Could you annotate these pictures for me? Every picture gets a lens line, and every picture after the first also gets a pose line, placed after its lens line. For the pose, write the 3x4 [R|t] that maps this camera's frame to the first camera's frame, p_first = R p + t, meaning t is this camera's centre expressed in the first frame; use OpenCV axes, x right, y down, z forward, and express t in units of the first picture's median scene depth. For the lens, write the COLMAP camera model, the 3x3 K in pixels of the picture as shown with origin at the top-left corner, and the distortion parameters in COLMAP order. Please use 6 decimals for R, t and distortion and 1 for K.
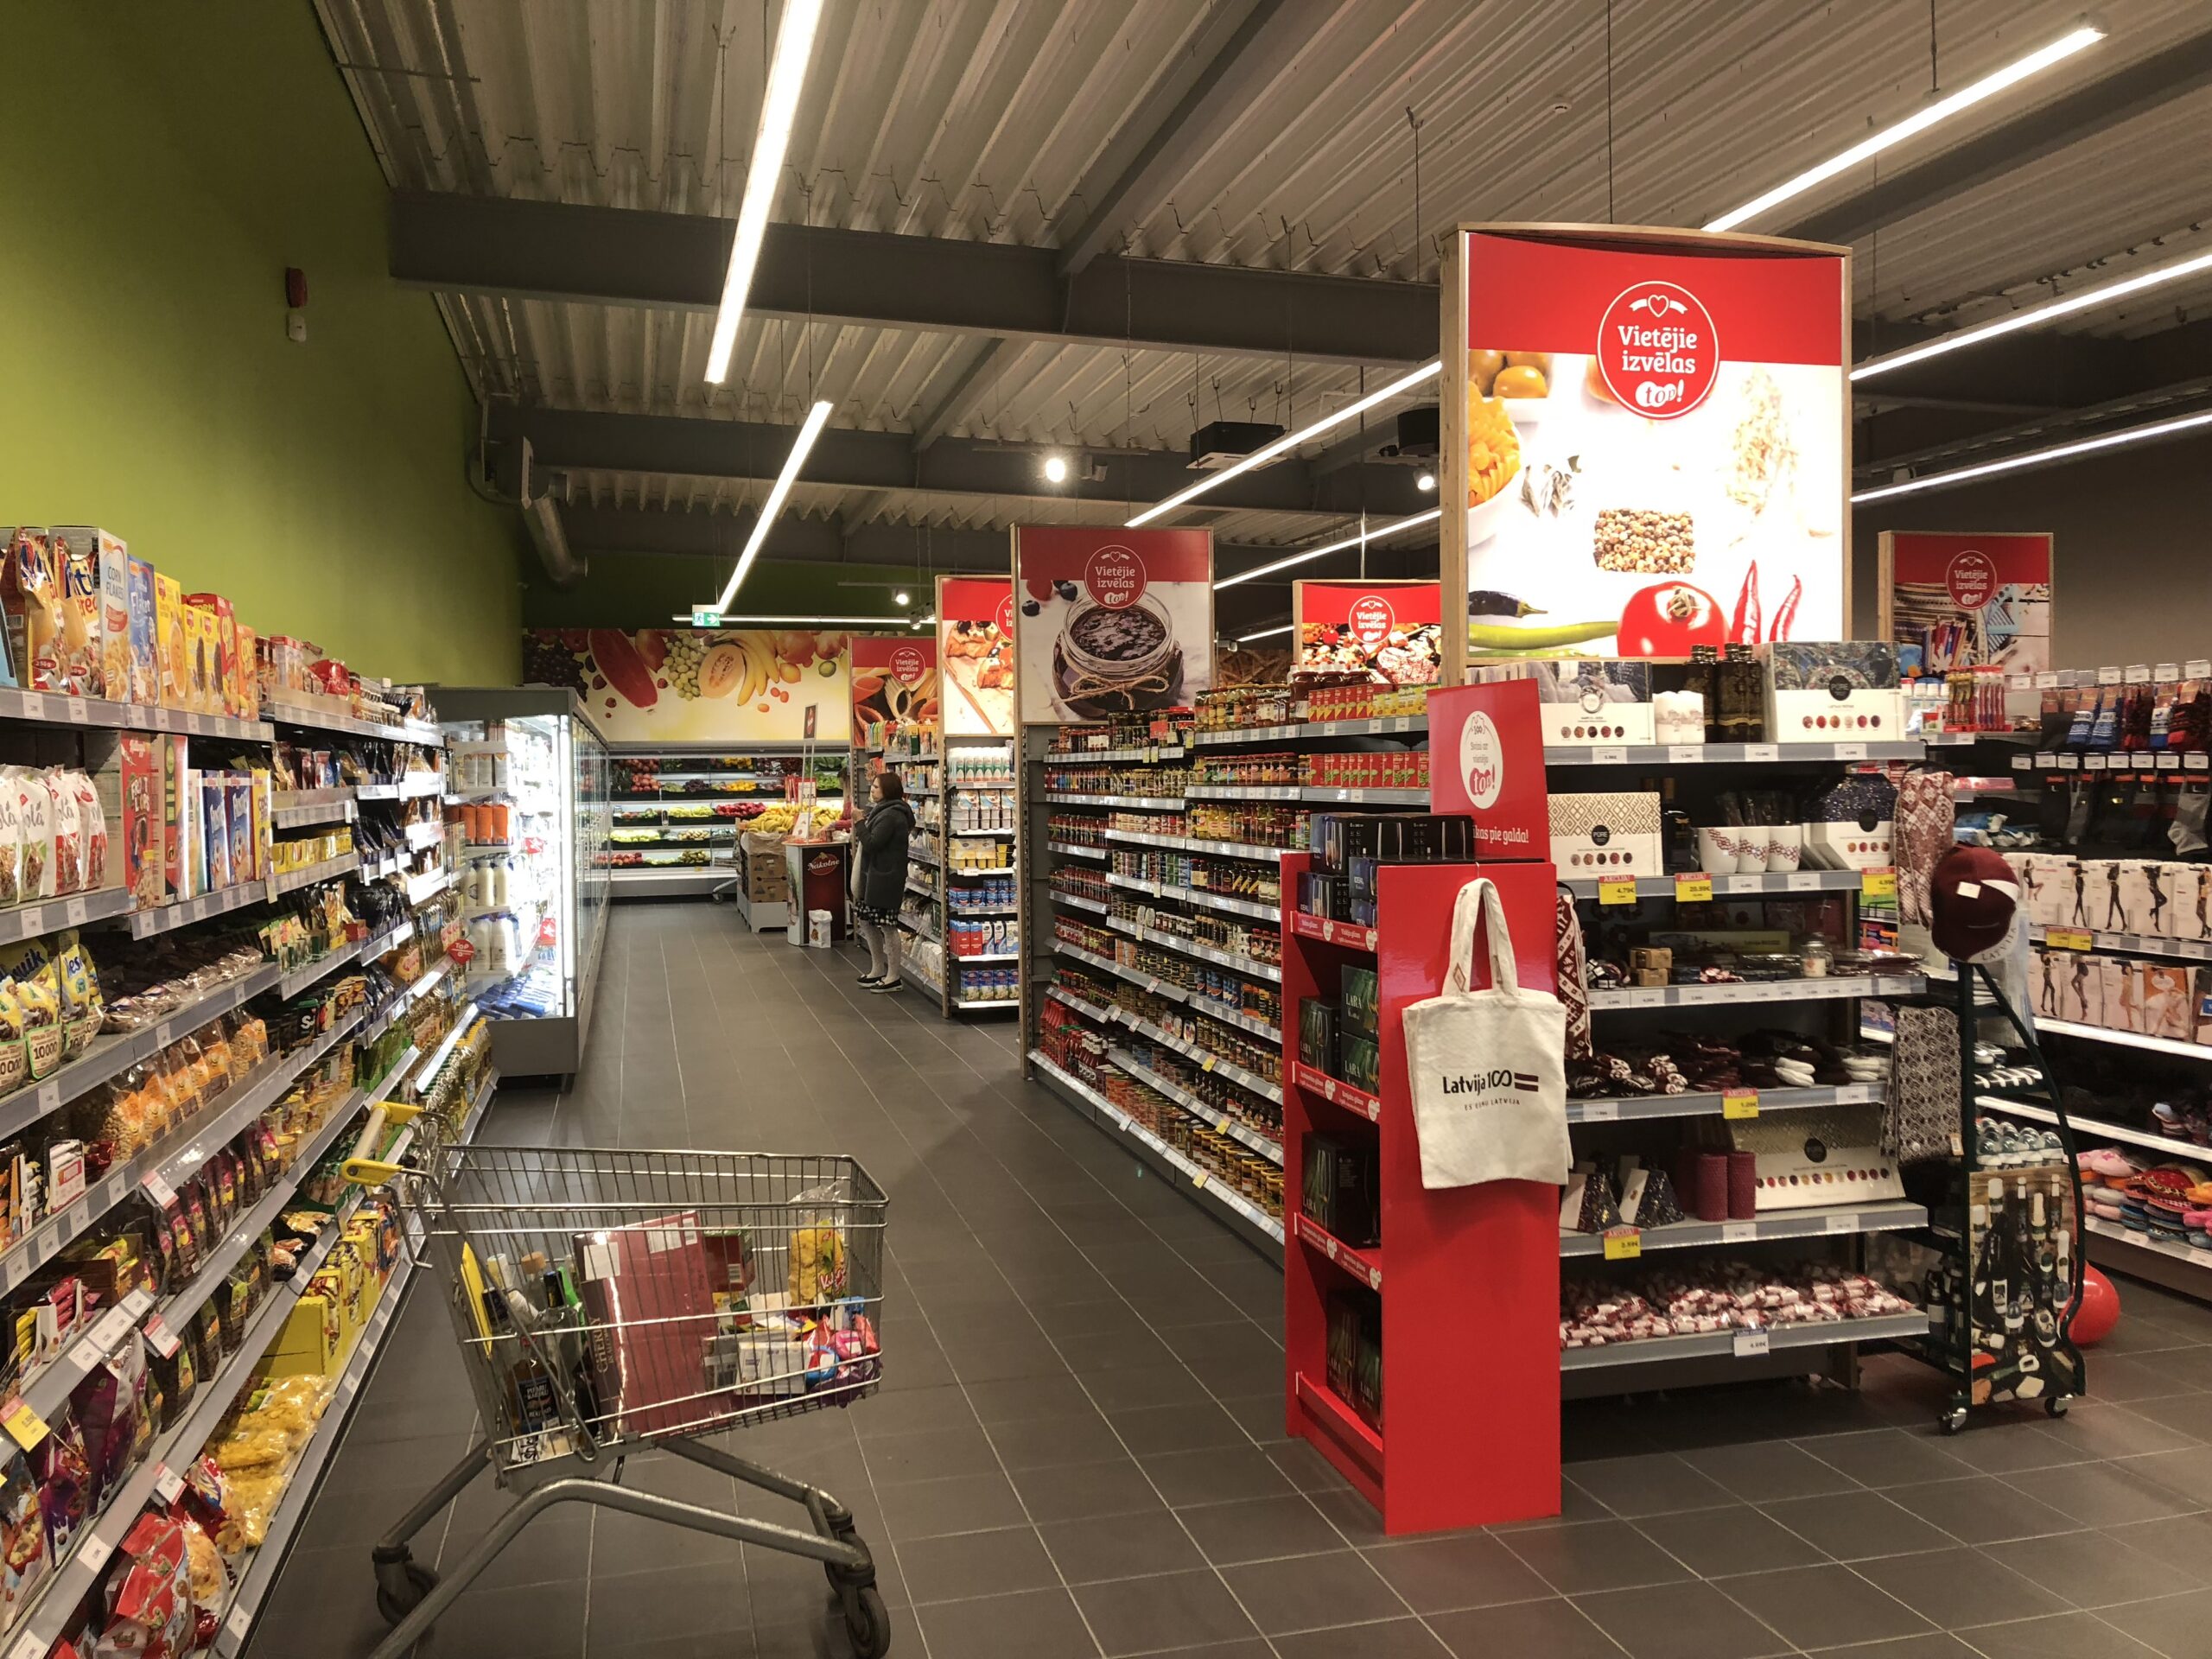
lens RADIAL K [[1807.9, 0, 1107.9], [0, 1807.9, 817.6], [0, 0, 1]] dist [0.062447, -0.079213]
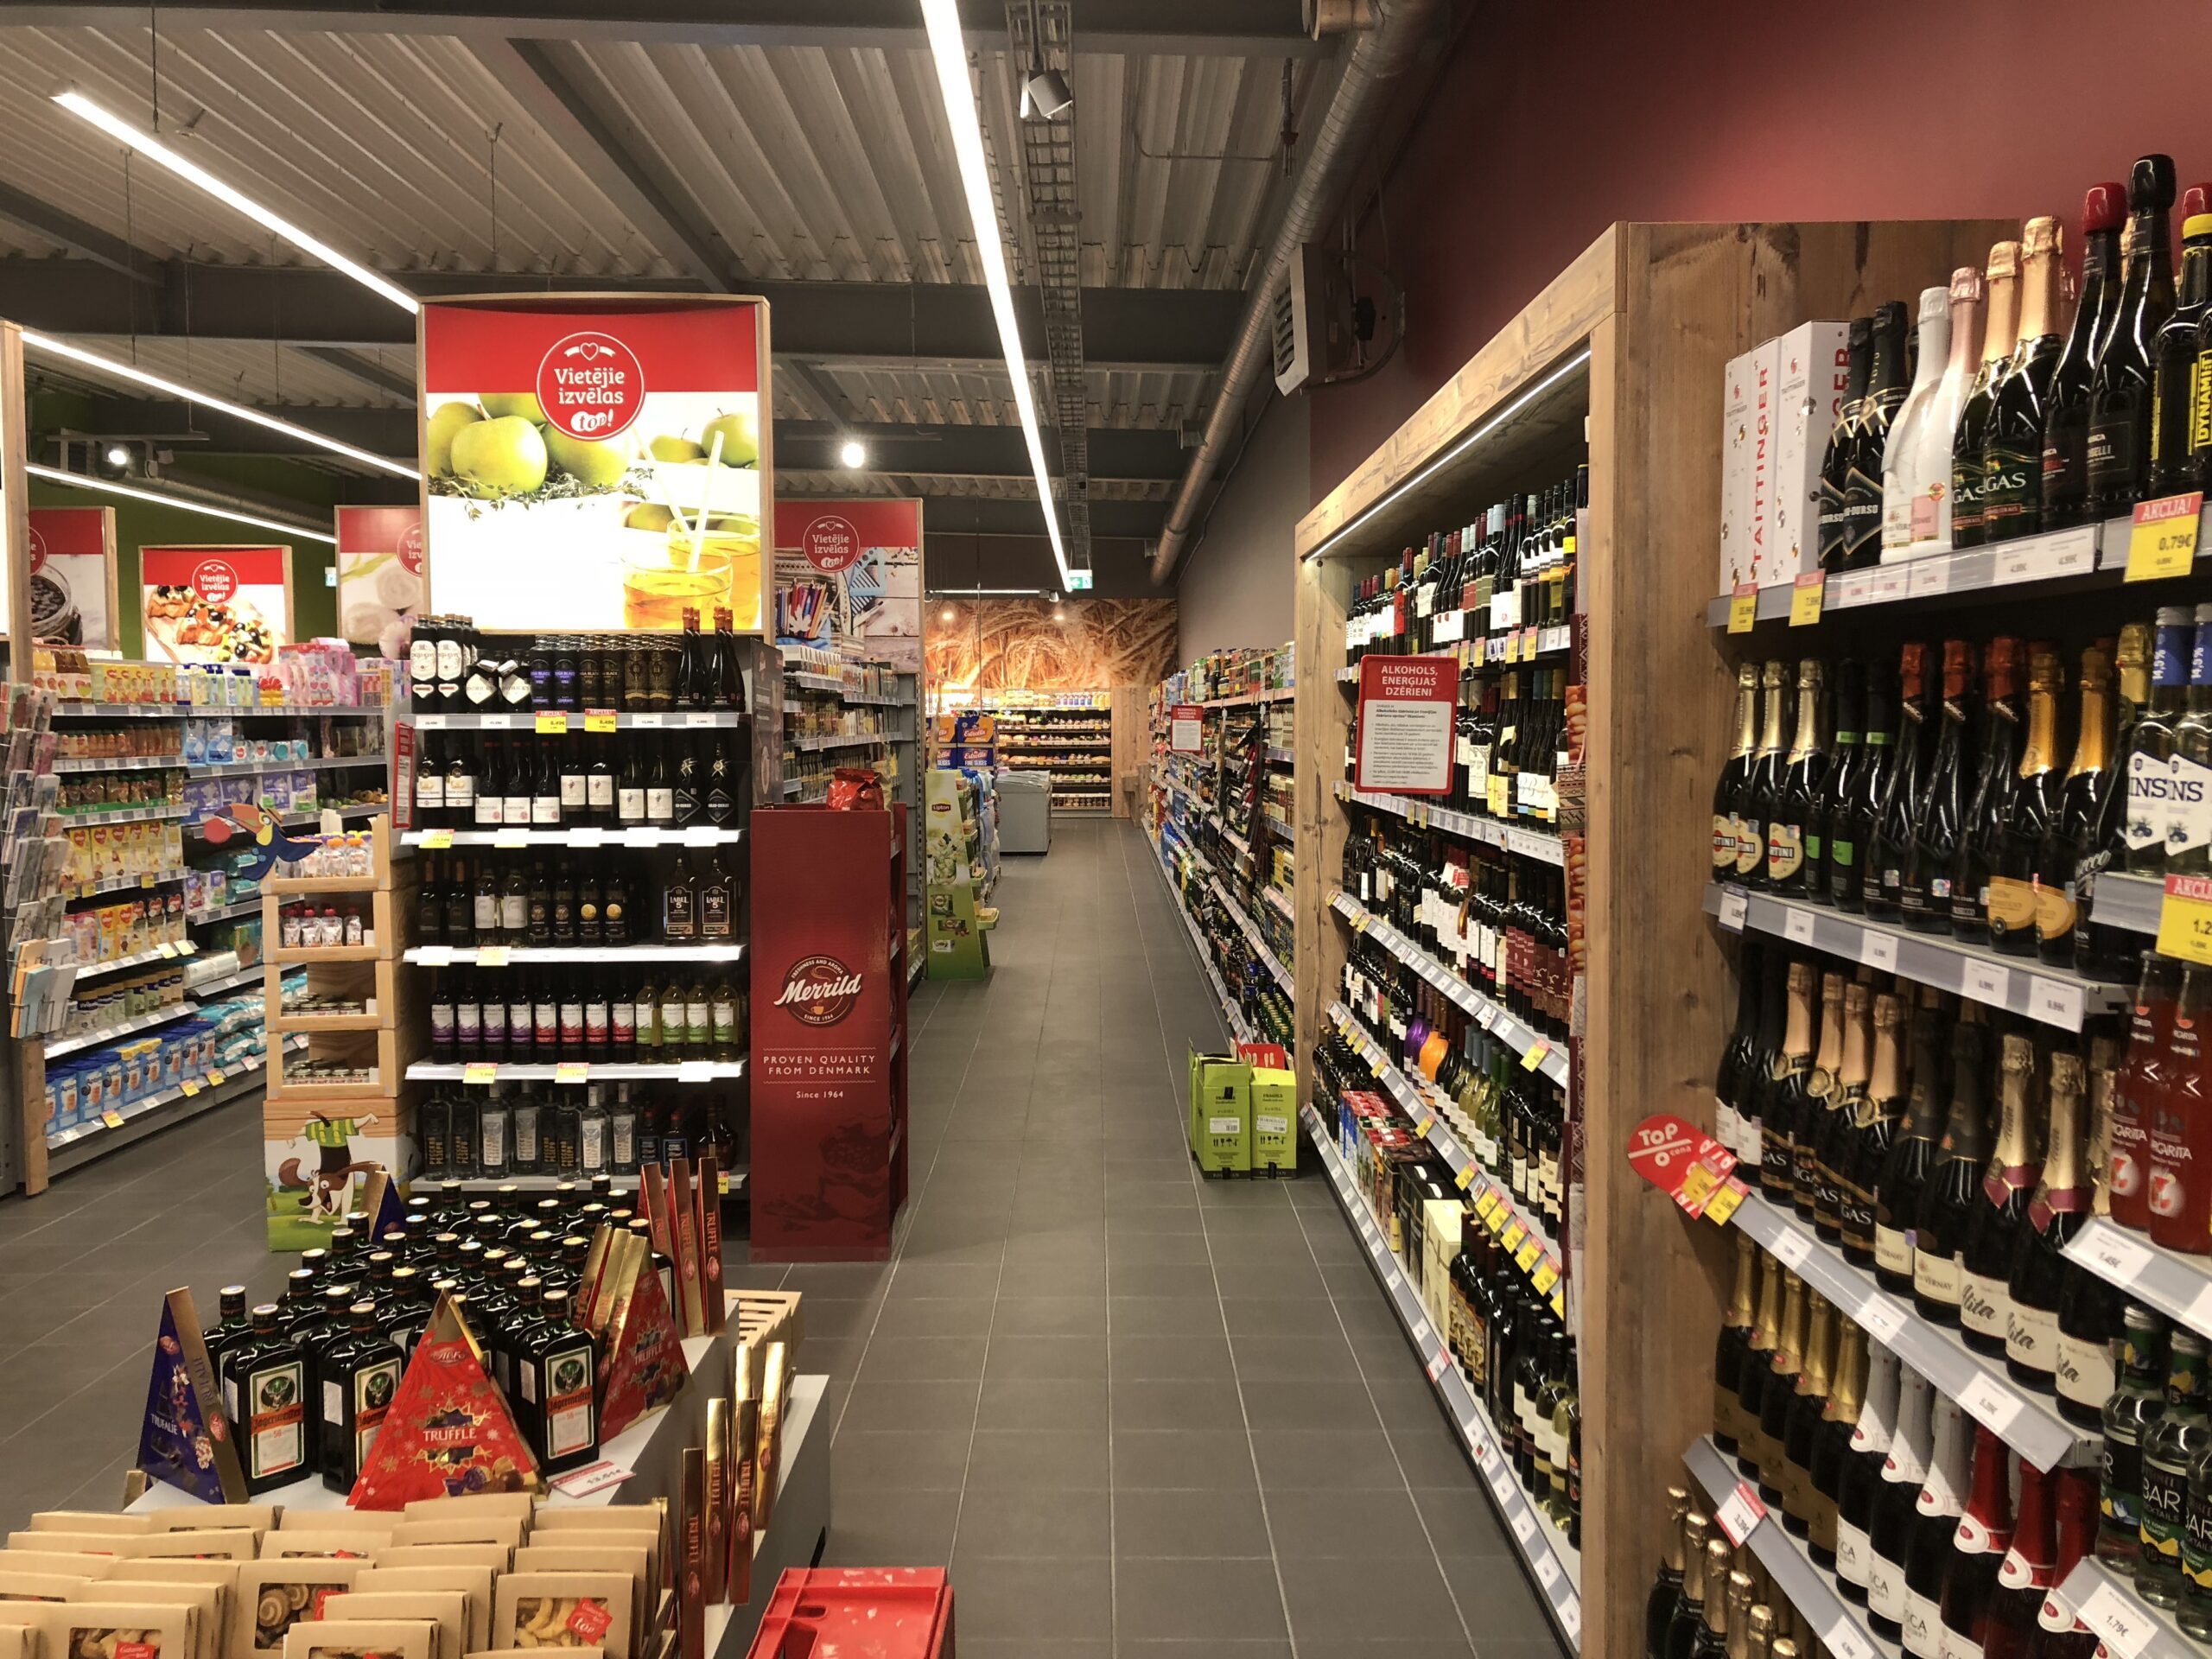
lens RADIAL K [[1807.9, 0, 1093.3], [0, 1807.9, 818.1], [0, 0, 1]] dist [0.062447, -0.079213]
pose [[0.967733, 0.022346, -0.250984, 0.876579], [-0.014133, 0.999306, 0.034477, -0.011058], [0.251580, -0.029817, 0.967377, 0.027725]]
